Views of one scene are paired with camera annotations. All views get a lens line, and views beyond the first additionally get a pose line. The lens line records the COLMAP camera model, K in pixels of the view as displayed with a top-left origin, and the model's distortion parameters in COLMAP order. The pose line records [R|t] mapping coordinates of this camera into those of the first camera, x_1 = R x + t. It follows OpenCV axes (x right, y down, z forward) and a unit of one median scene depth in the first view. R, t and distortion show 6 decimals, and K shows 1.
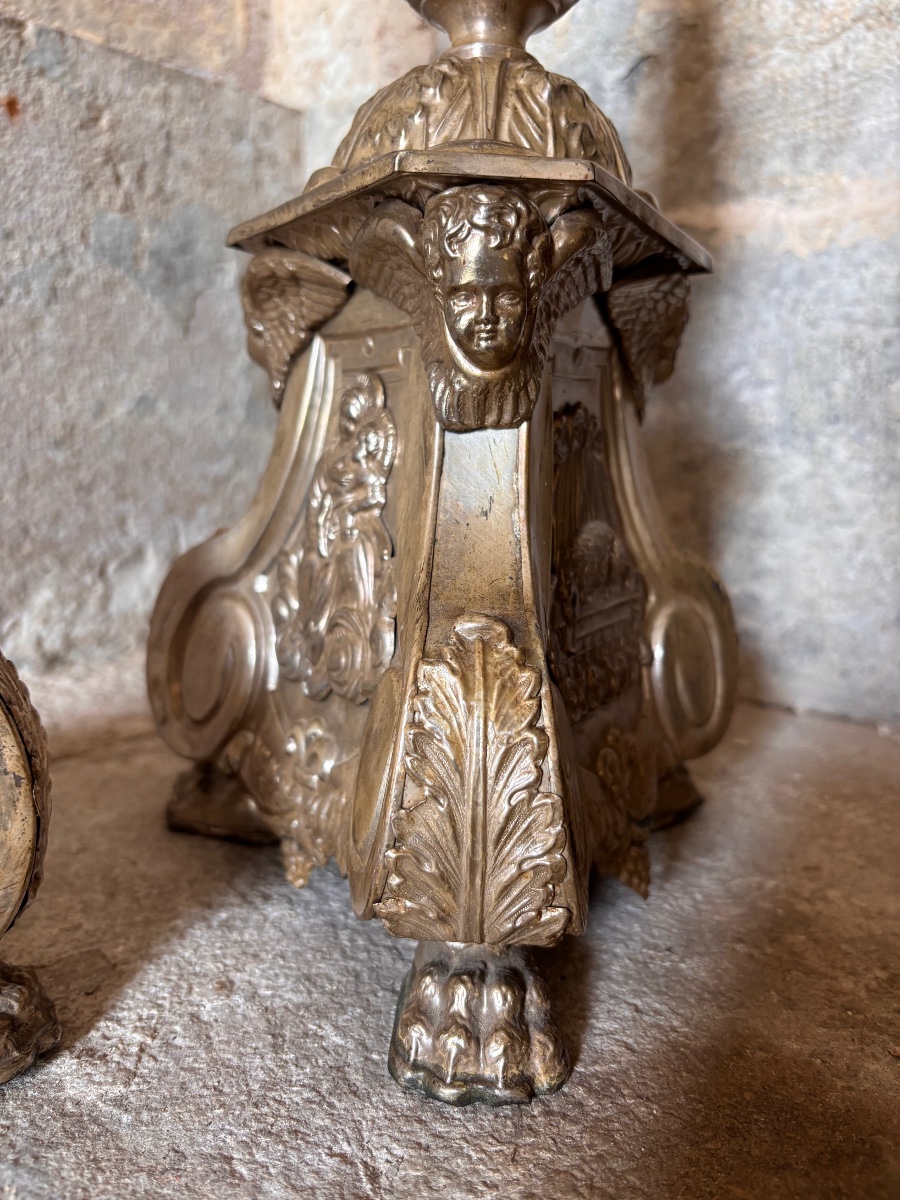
lens RADIAL K [[945.0, 0, 431.5], [0, 945.0, 623.5], [0, 0, 1]] dist [0.025261, -0.048657]
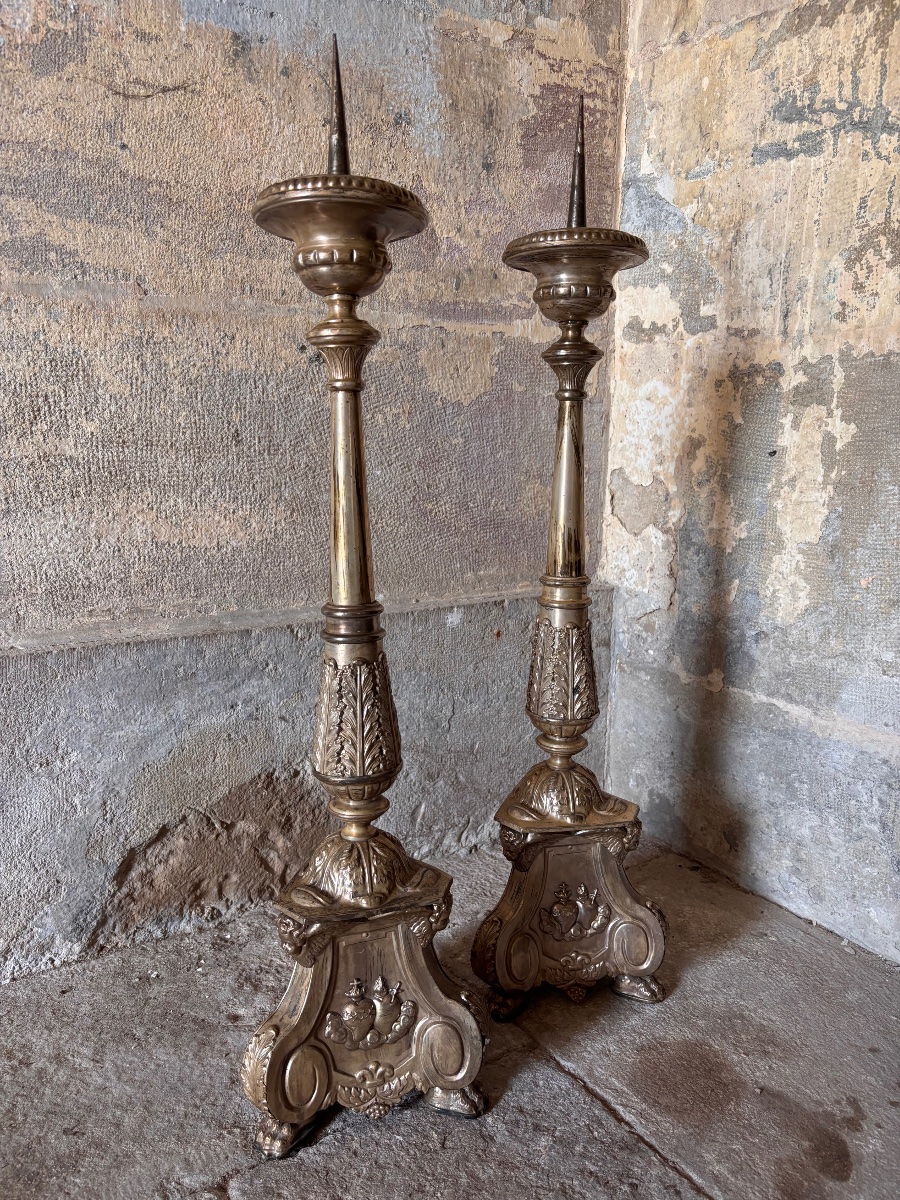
lens RADIAL K [[918.2, 0, 444.5], [0, 918.2, 608.4], [0, 0, 1]] dist [0.043990, -0.059685]
pose [[0.951284, 0.062467, -0.301921, 0.150562], [-0.063458, 0.997963, 0.006535, -0.574123], [0.301715, 0.012943, 0.953310, -1.304229]]
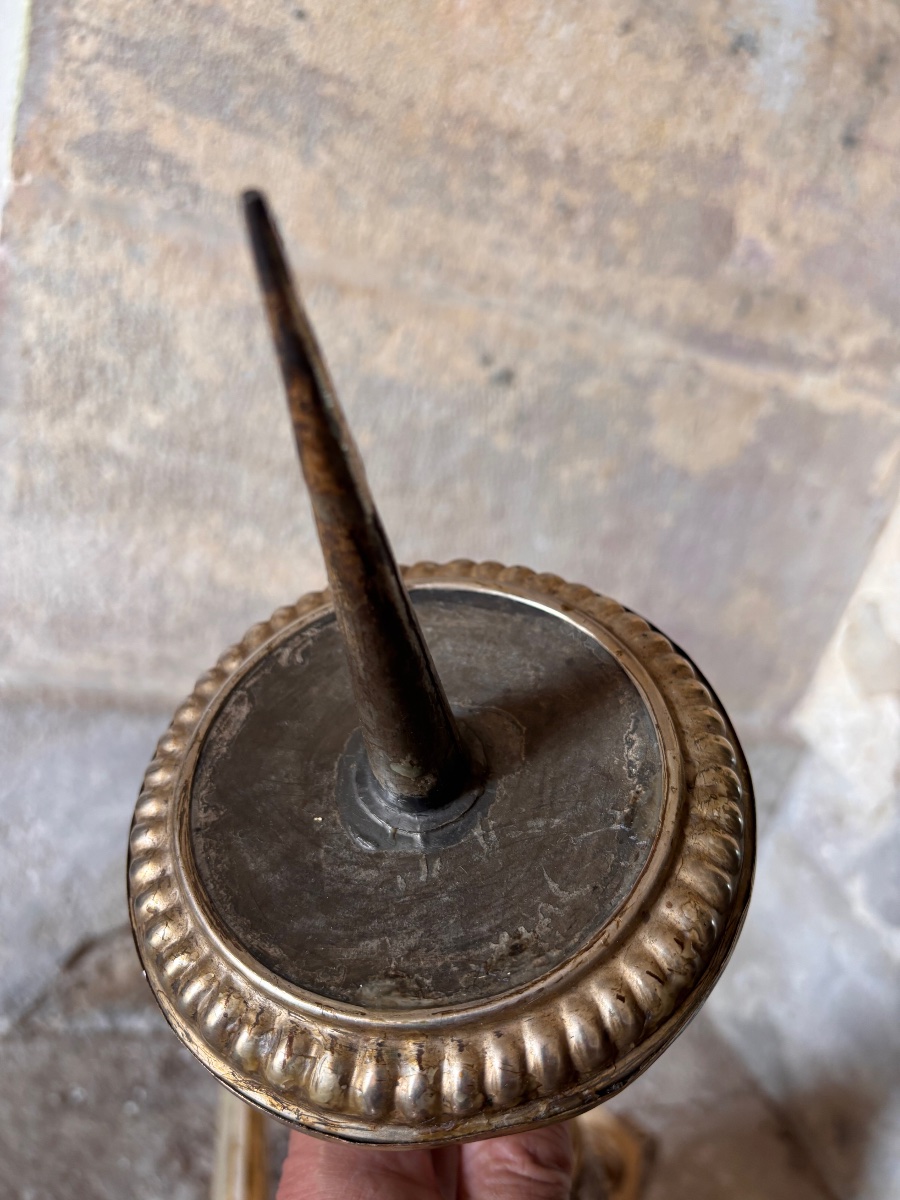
lens RADIAL K [[918.2, 0, 453.9], [0, 918.2, 590.8], [0, 0, 1]] dist [0.043990, -0.059685]
pose [[0.832368, 0.393906, -0.389874, -0.151399], [-0.345849, 0.918855, 0.189982, -1.024078], [0.433073, -0.023297, 0.901058, -0.765101]]
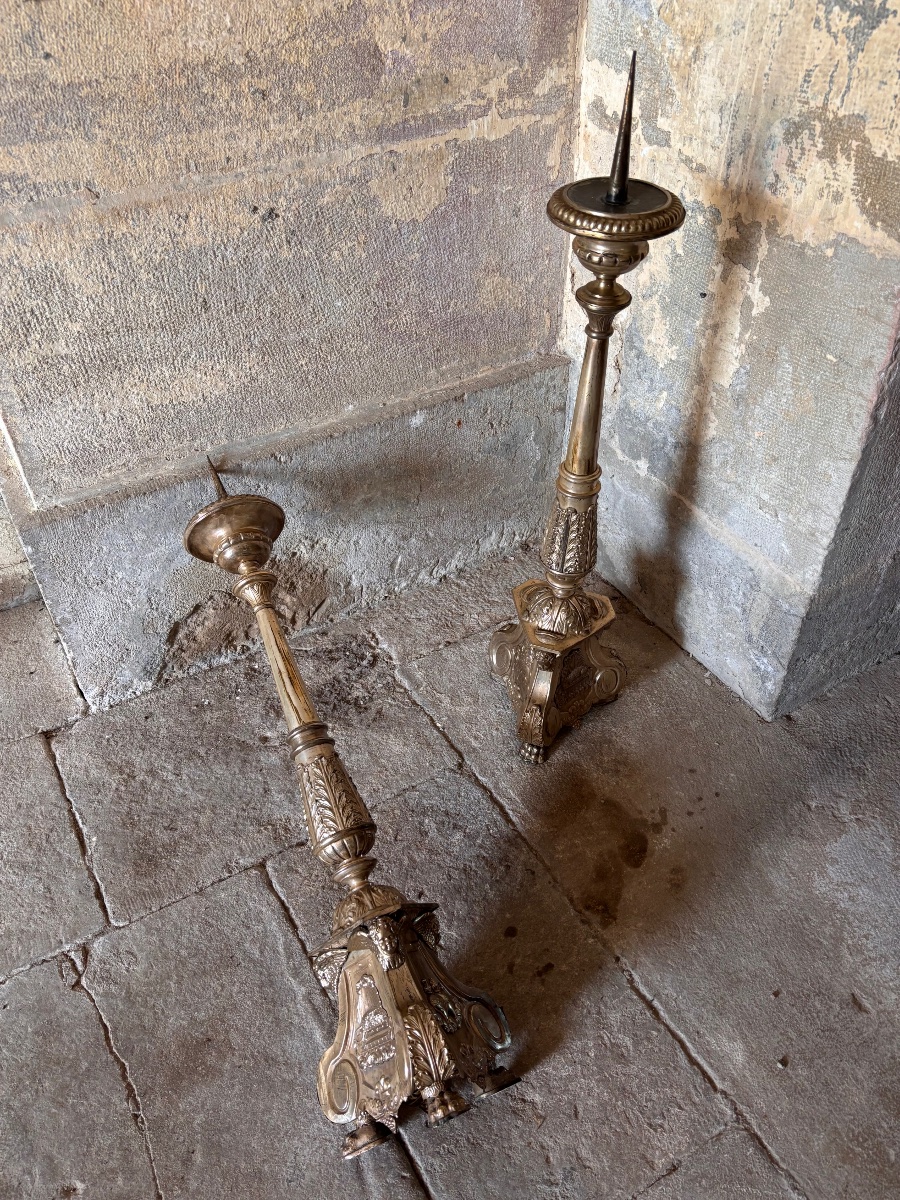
lens RADIAL K [[918.2, 0, 445.2], [0, 918.2, 607.0], [0, 0, 1]] dist [0.043990, -0.059685]
pose [[0.937692, 0.217928, -0.270632, 0.381912], [-0.043999, 0.847070, 0.529658, -1.450558], [0.344671, -0.484748, 0.803879, -1.464285]]
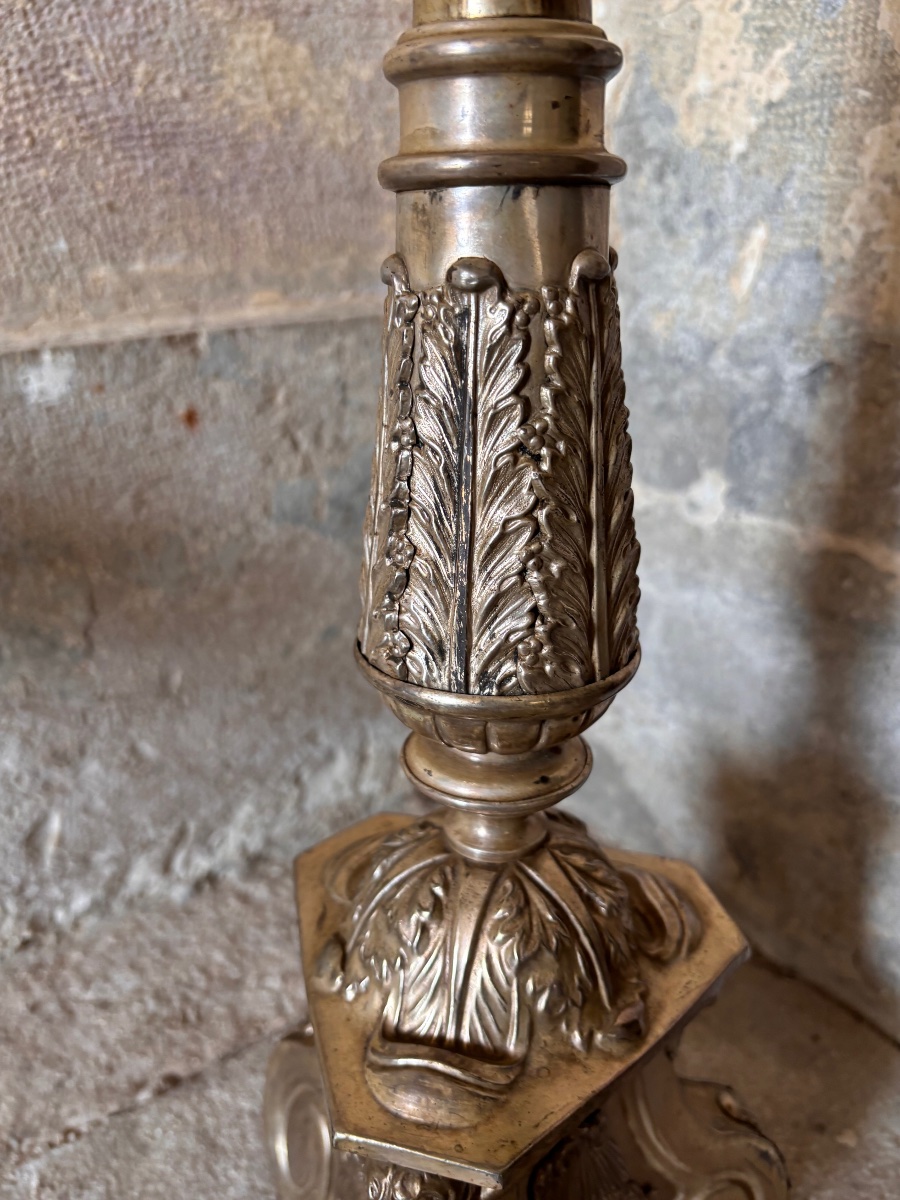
lens RADIAL K [[945.0, 0, 451.0], [0, 945.0, 609.4], [0, 0, 1]] dist [0.025261, -0.048657]
pose [[0.956811, 0.062163, -0.283987, 0.143110], [-0.007026, 0.981530, 0.191180, -0.498334], [0.290626, -0.180928, 0.939575, 0.035225]]
